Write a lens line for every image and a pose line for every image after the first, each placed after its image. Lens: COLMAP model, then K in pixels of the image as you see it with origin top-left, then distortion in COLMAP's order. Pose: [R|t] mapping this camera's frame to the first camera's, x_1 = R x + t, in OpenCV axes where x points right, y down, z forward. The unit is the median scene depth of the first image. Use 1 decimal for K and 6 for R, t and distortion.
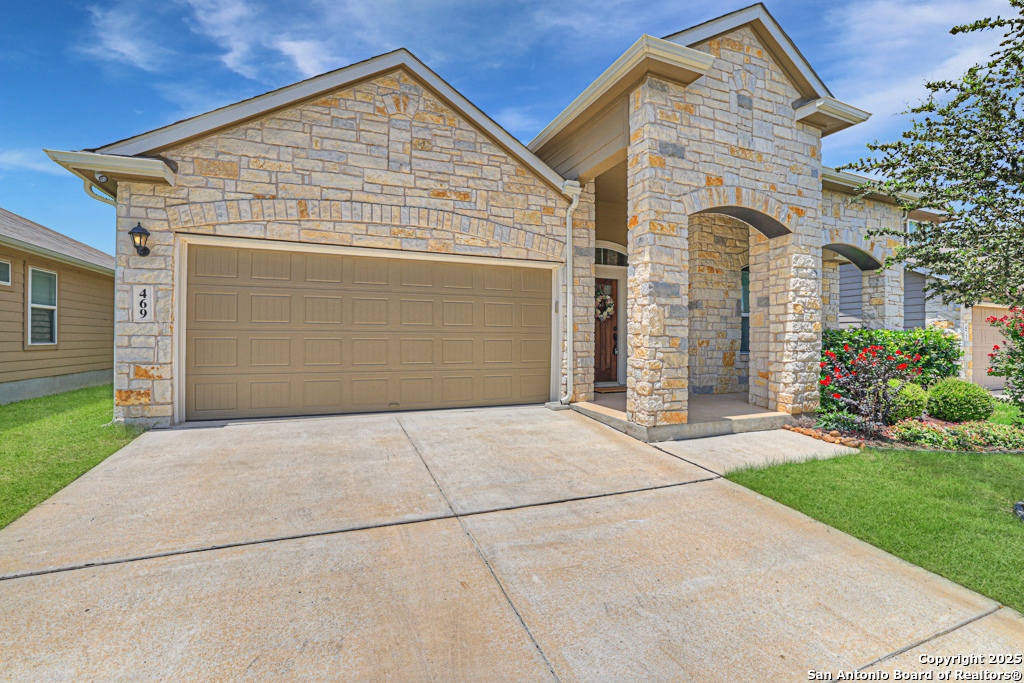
lens RADIAL K [[436.1, 0, 514.5], [0, 436.1, 341.1], [0, 0, 1]] dist [-0.026725, 0.002901]
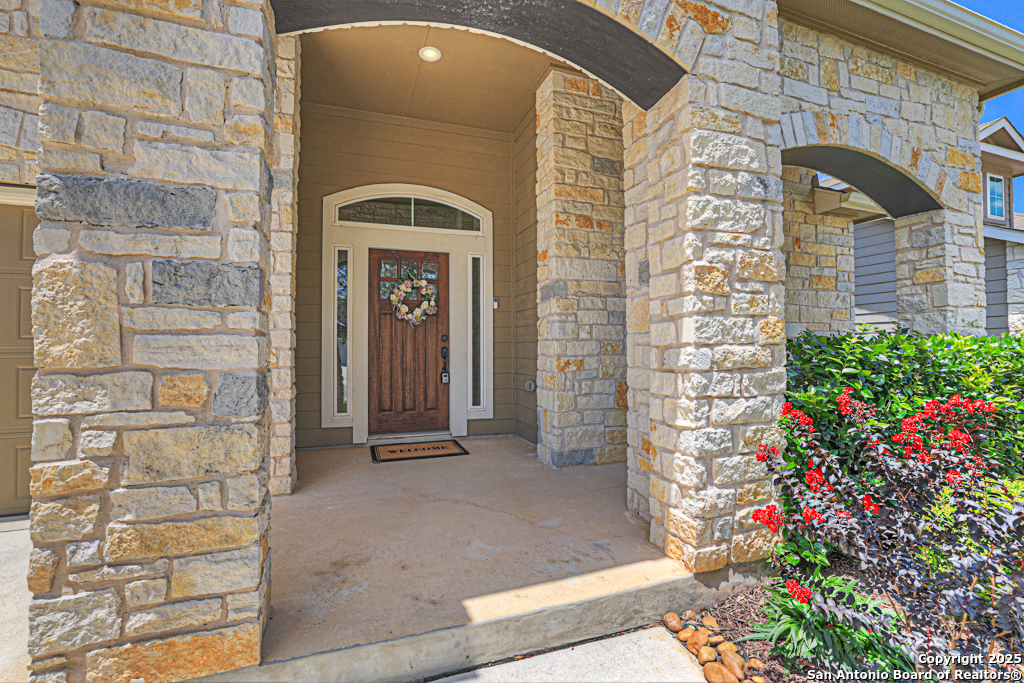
lens RADIAL K [[436.1, 0, 510.3], [0, 436.1, 341.2], [0, 0, 1]] dist [-0.026725, 0.002901]
pose [[0.998363, -0.011066, -0.056123, 0.496429], [0.009992, 0.999762, -0.019371, -0.018018], [0.056324, 0.018779, 0.998236, 0.612580]]
